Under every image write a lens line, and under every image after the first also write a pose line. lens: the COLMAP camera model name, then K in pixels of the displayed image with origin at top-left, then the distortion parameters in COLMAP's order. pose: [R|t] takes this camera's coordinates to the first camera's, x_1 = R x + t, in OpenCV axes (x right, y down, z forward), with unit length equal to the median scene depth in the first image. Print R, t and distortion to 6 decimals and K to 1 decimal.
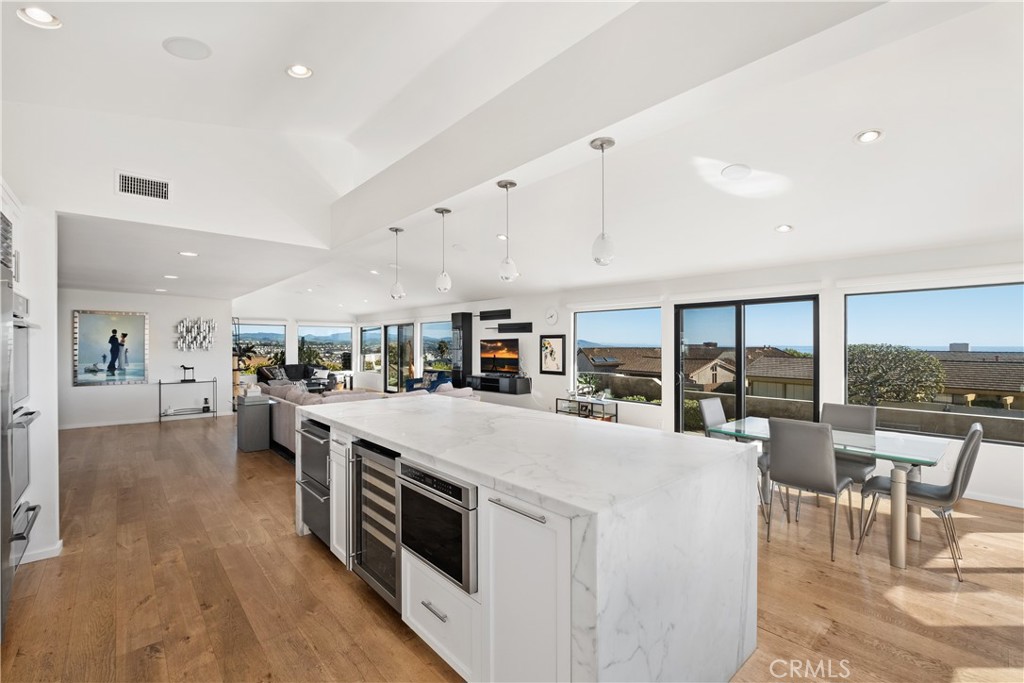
lens RADIAL K [[449.4, 0, 501.9], [0, 449.4, 340.1], [0, 0, 1]] dist [-0.001303, -0.000314]
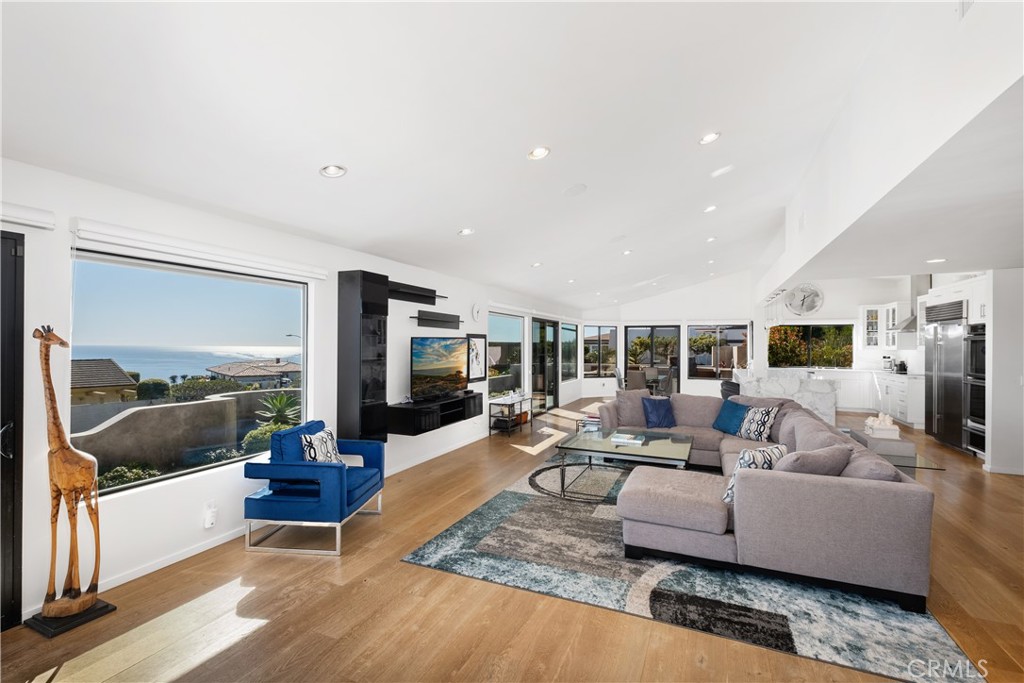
lens RADIAL K [[449.4, 0, 524.1], [0, 449.4, 350.4], [0, 0, 1]] dist [-0.001303, -0.000314]
pose [[-0.456891, -0.012348, 0.889437, -0.660027], [-0.012858, 0.999891, 0.007276, 0.010879], [-0.889430, -0.008112, -0.457000, 1.285465]]
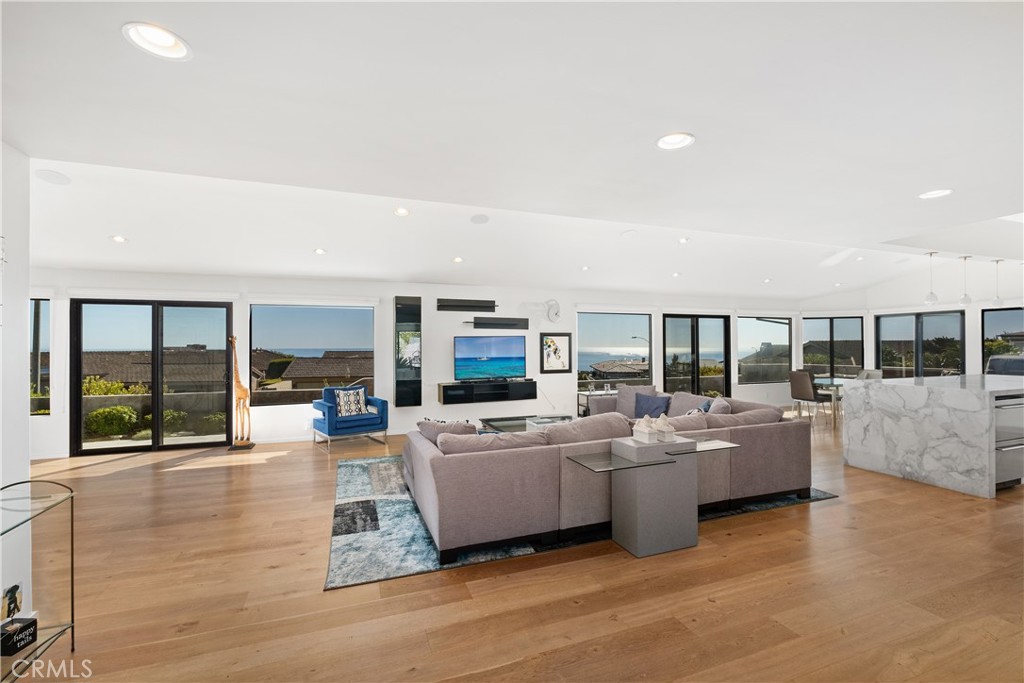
lens RADIAL K [[449.4, 0, 517.9], [0, 449.4, 343.3], [0, 0, 1]] dist [-0.001303, -0.000314]
pose [[0.330694, 0.003916, 0.943730, -0.825366], [-0.003804, 0.999989, -0.002816, 0.014016], [-0.943730, -0.002659, 0.330705, 0.745680]]
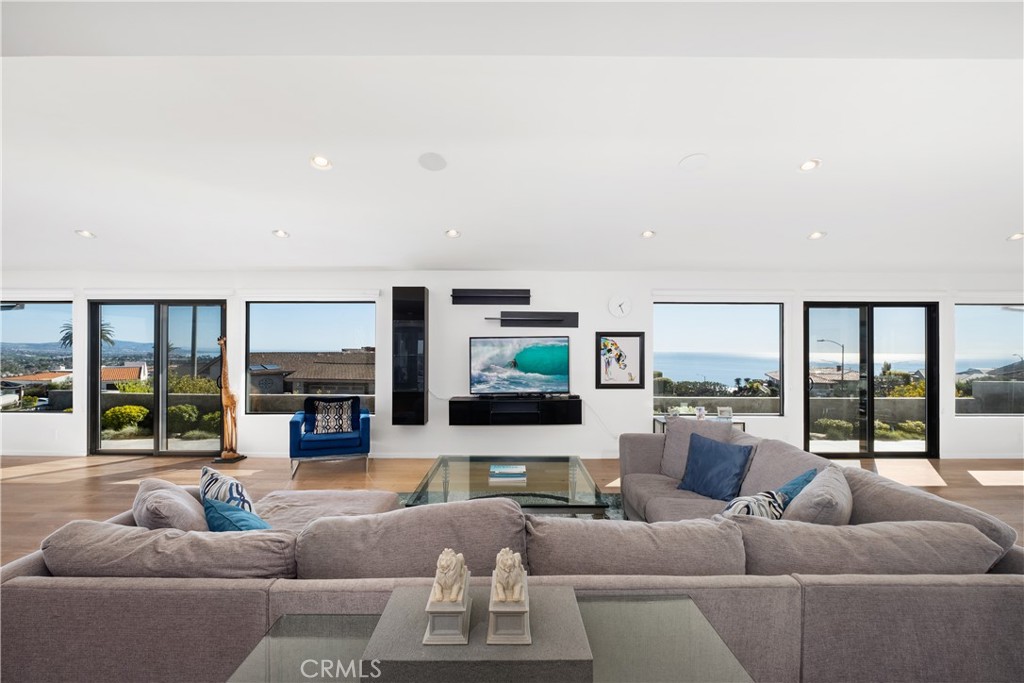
lens RADIAL K [[449.4, 0, 511.0], [0, 449.4, 352.9], [0, 0, 1]] dist [-0.001303, -0.000314]
pose [[0.645484, -0.003964, 0.763763, -0.521815], [-0.009384, 0.999870, 0.013120, 0.013213], [-0.763716, -0.015636, 0.645363, 0.670727]]
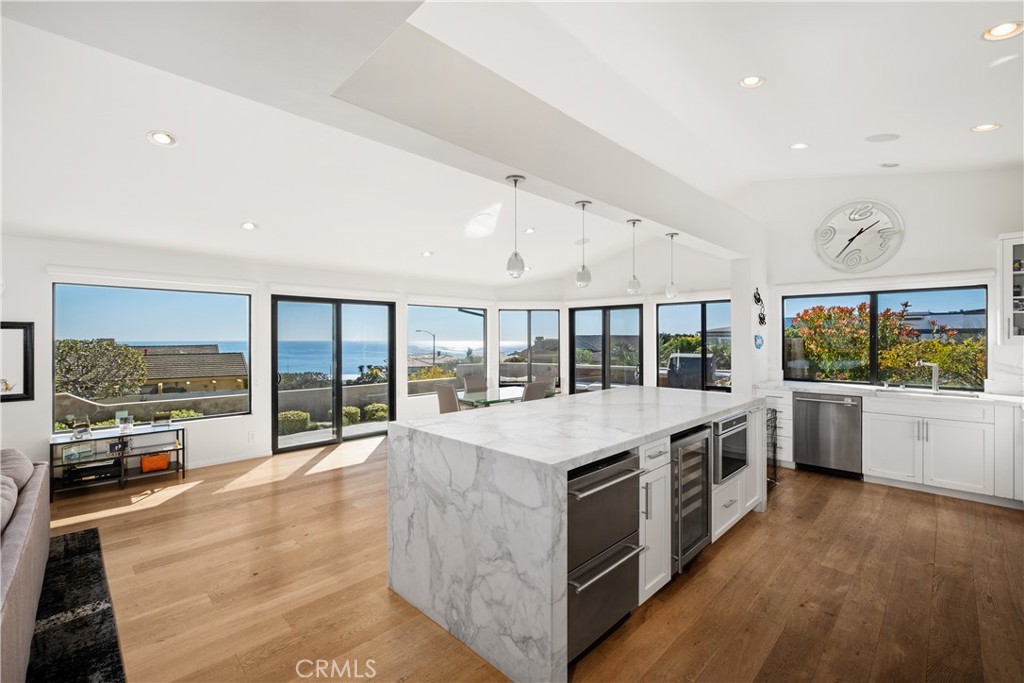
lens RADIAL K [[449.4, 0, 517.6], [0, 449.4, 338.0], [0, 0, 1]] dist [-0.001303, -0.000314]
pose [[-0.085721, 0.000831, 0.996319, -0.411736], [-0.006531, 0.999978, -0.001396, 0.002911], [-0.996298, -0.006627, -0.085714, 0.461968]]
